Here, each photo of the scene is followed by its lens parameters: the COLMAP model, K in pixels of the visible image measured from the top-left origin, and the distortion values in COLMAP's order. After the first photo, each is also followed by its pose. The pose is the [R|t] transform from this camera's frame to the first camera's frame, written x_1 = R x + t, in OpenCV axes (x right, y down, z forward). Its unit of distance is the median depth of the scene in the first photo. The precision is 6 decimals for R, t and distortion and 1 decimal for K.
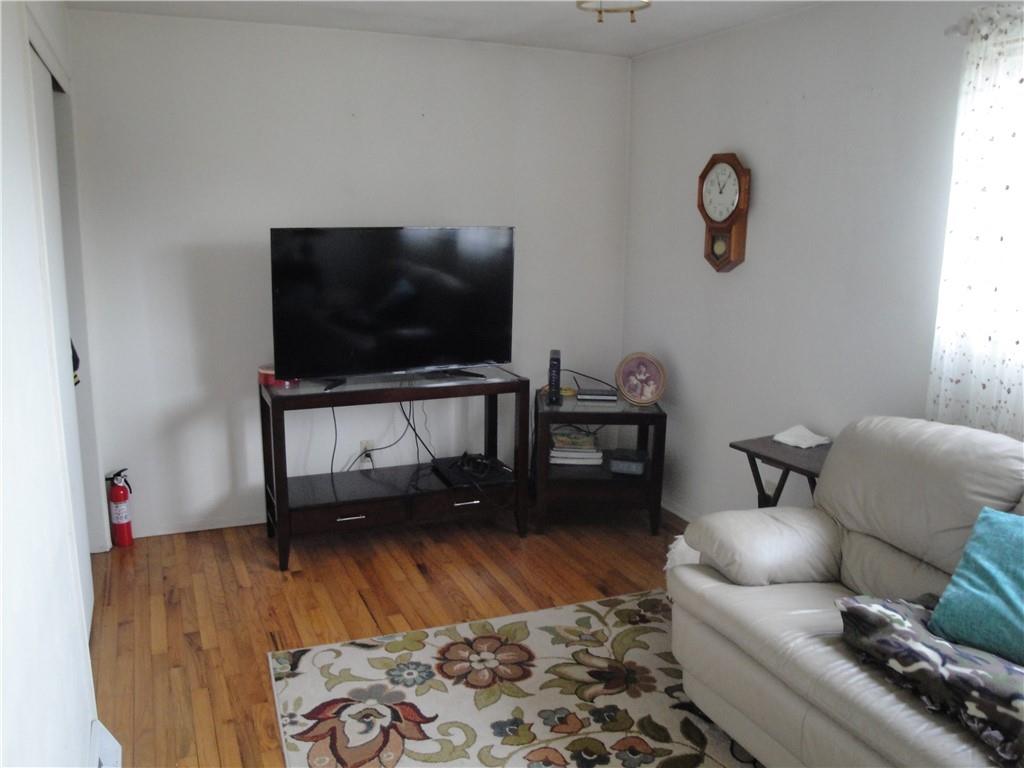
lens RADIAL K [[842.3, 0, 506.4], [0, 842.3, 393.8], [0, 0, 1]] dist [-0.171934, 0.150267]
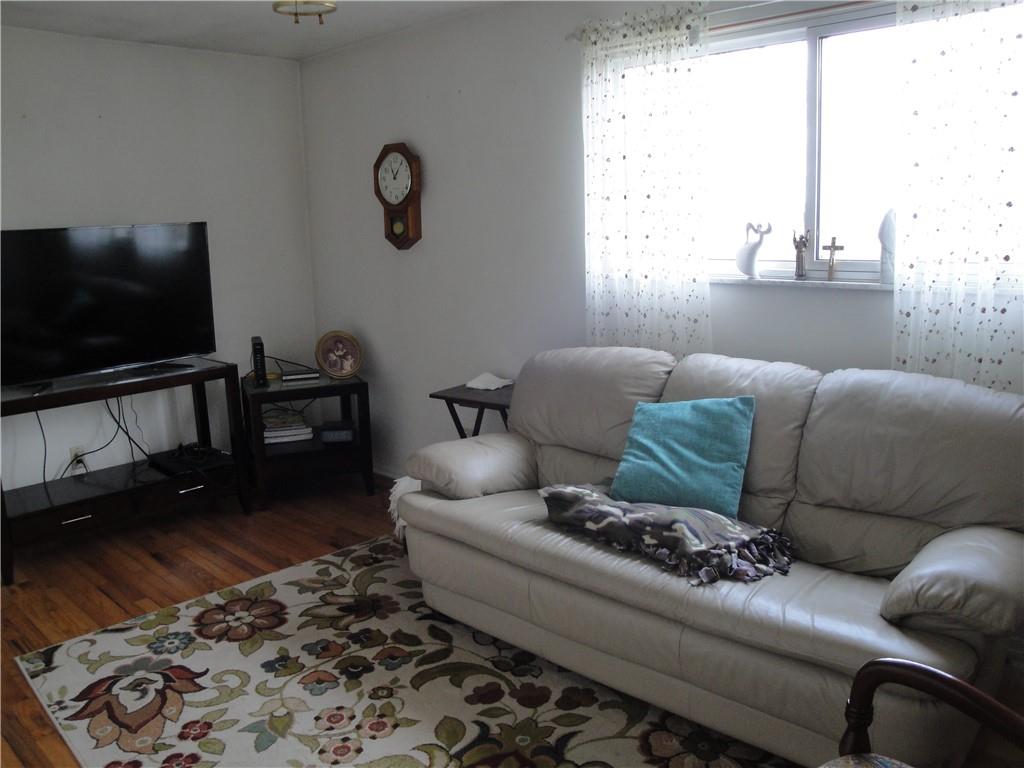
lens RADIAL K [[842.3, 0, 506.4], [0, 842.3, 393.8], [0, 0, 1]] dist [-0.171934, 0.150267]
pose [[0.920827, -0.118796, 0.371435, -0.074068], [0.122190, 0.992401, 0.014478, 0.066082], [-0.370333, 0.032054, 0.928346, -0.127151]]
